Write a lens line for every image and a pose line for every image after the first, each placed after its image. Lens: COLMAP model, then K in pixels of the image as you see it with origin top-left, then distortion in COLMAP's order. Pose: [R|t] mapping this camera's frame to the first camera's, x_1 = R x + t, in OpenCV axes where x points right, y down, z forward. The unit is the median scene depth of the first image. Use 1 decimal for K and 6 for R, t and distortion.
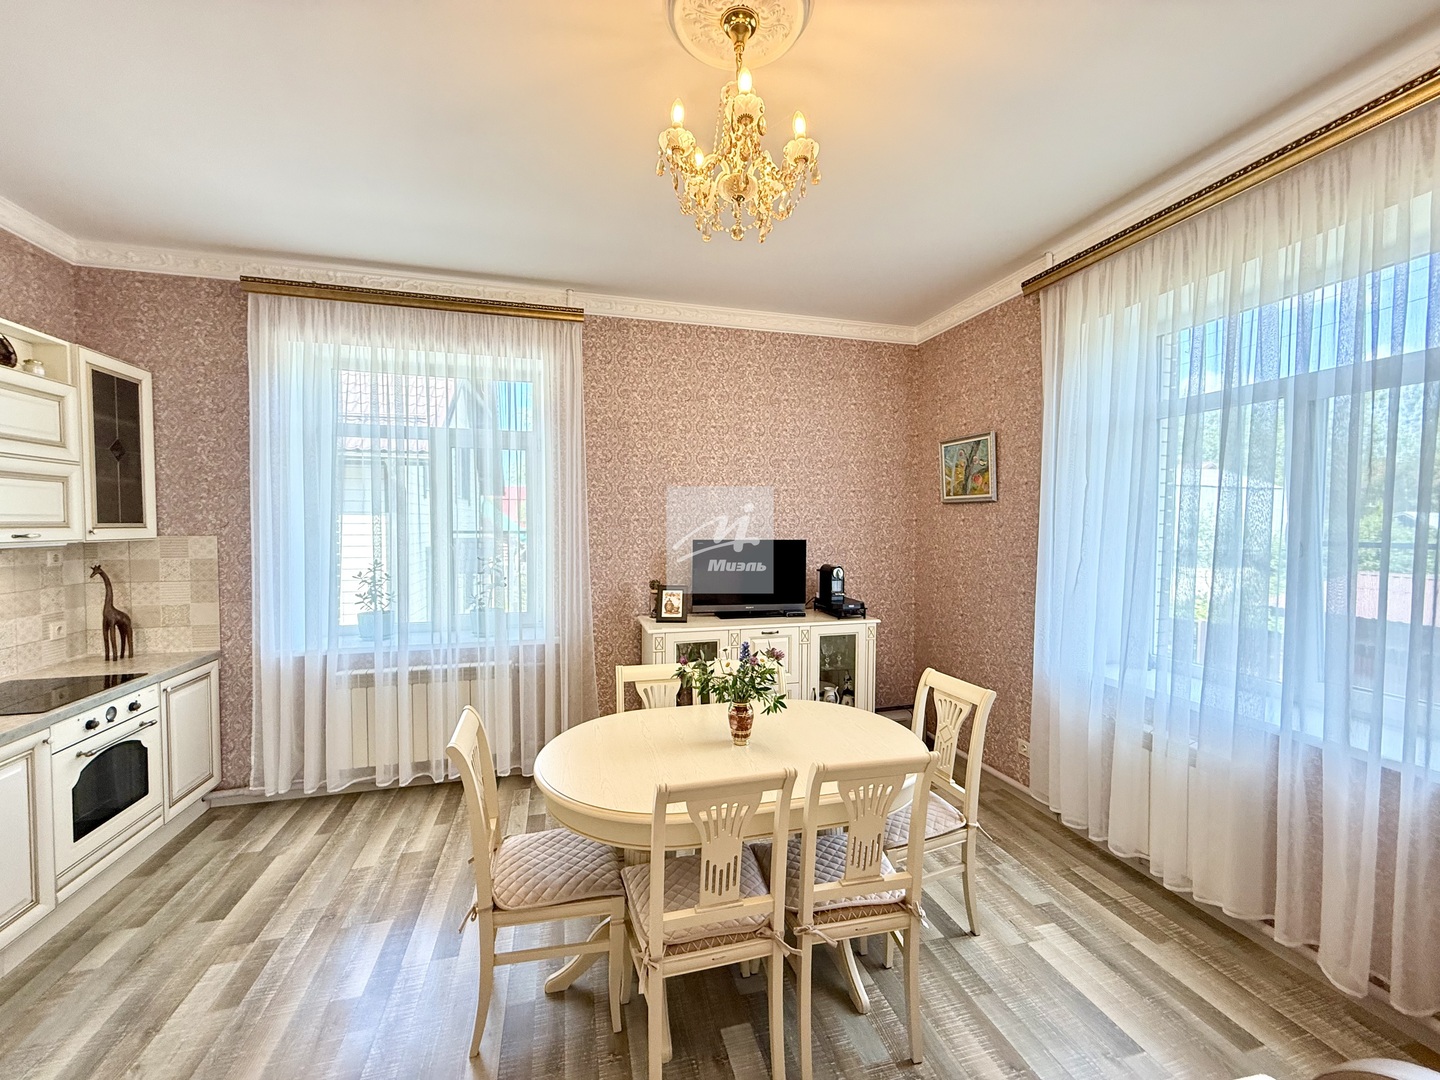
lens RADIAL K [[571.0, 0, 720.0], [0, 571.0, 540.0], [0, 0, 1]] dist [-0.000498, -0.000033]
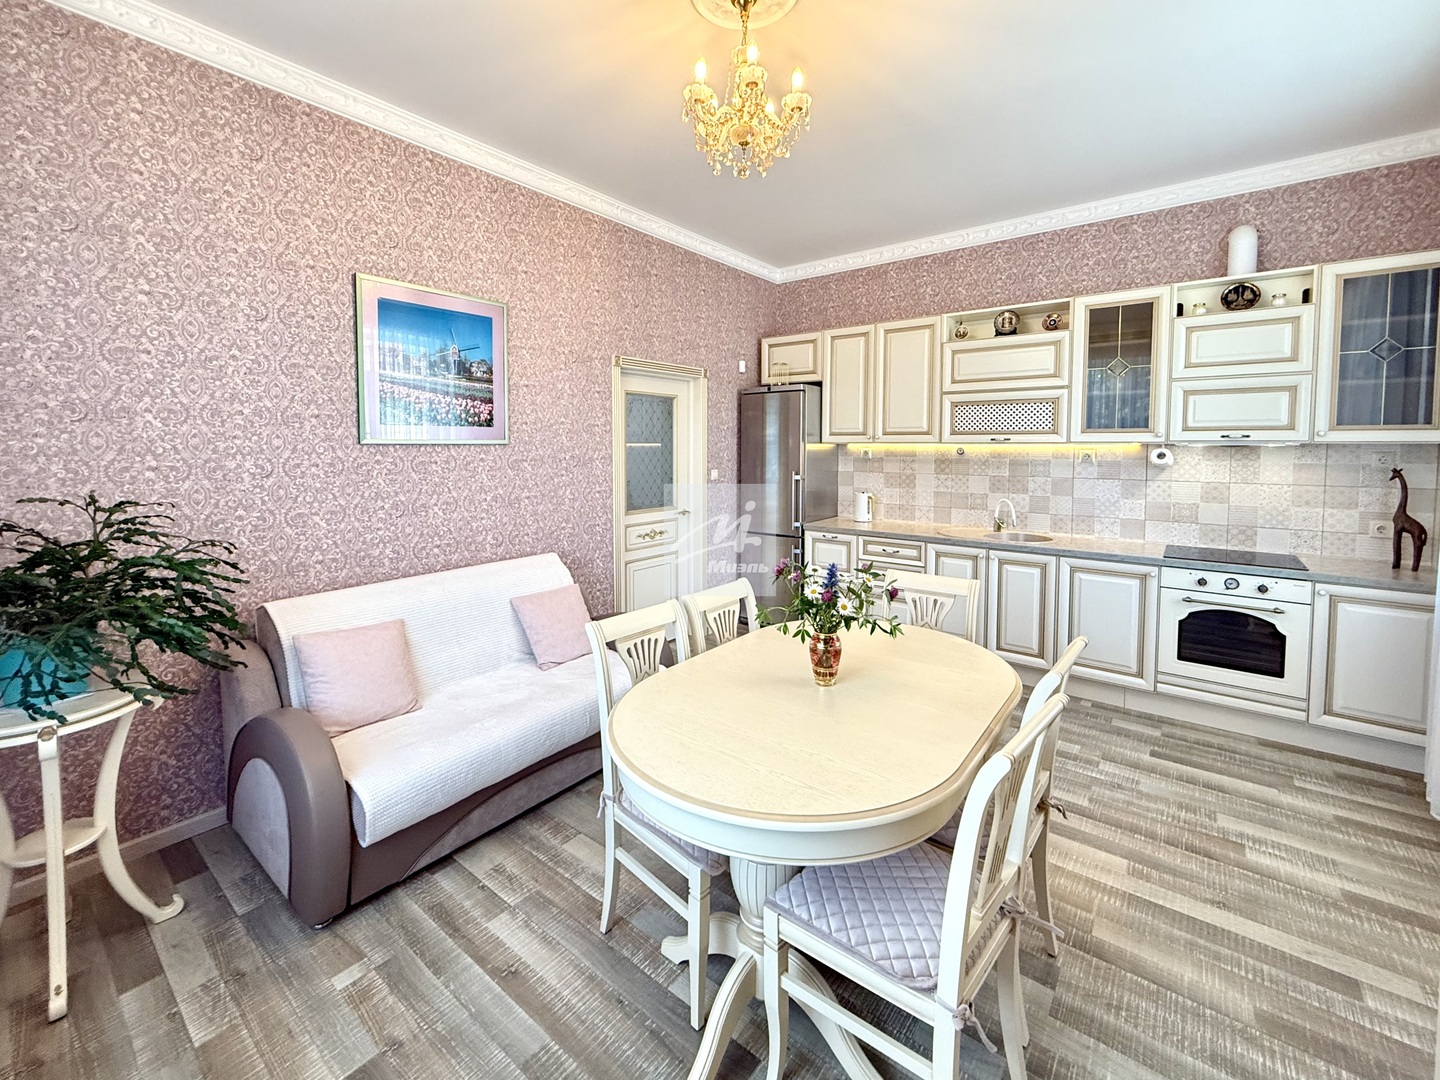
lens RADIAL K [[601.9, 0, 716.4], [0, 601.9, 482.1], [0, 0, 1]] dist [0.000405, 0.000065]
pose [[-0.804680, 0.032705, -0.592808, 0.501955], [-0.023053, 0.996008, 0.086242, 0.005243], [0.593261, 0.083063, -0.800713, 1.219610]]
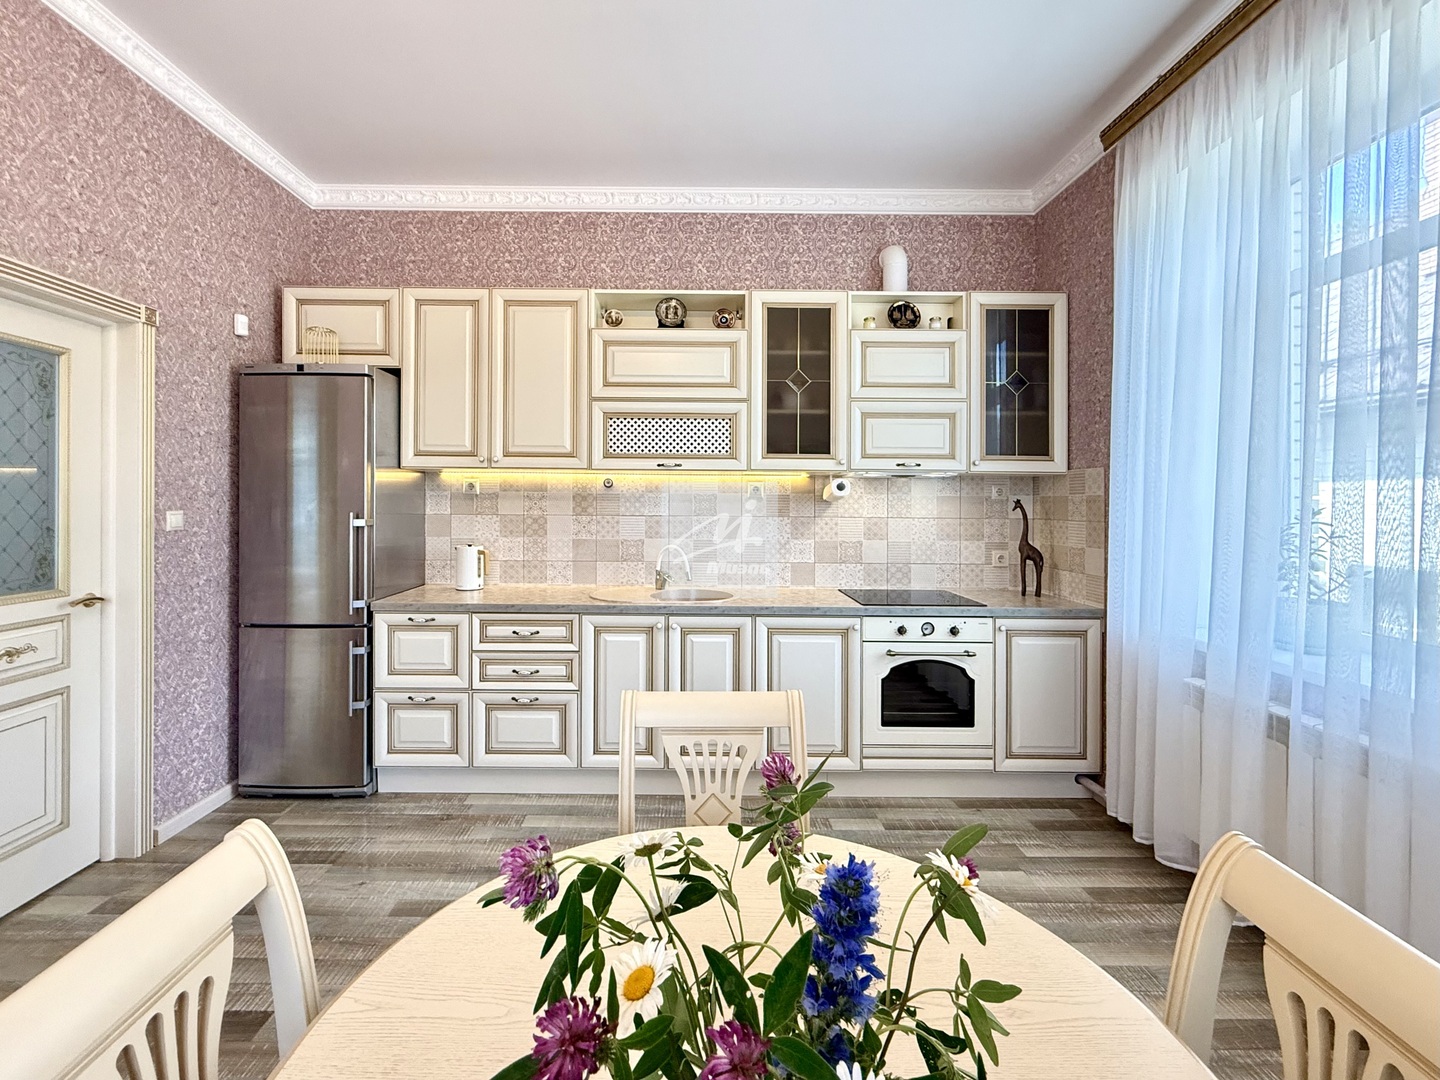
lens RADIAL K [[629.1, 0, 697.4], [0, 629.1, 506.5], [0, 0, 1]] dist [0.001748, 0.000250]
pose [[-0.261039, 0.000153, -0.965328, 0.159709], [-0.040829, 0.999103, 0.011199, 0.072830], [0.964464, 0.042337, -0.260799, 0.794032]]
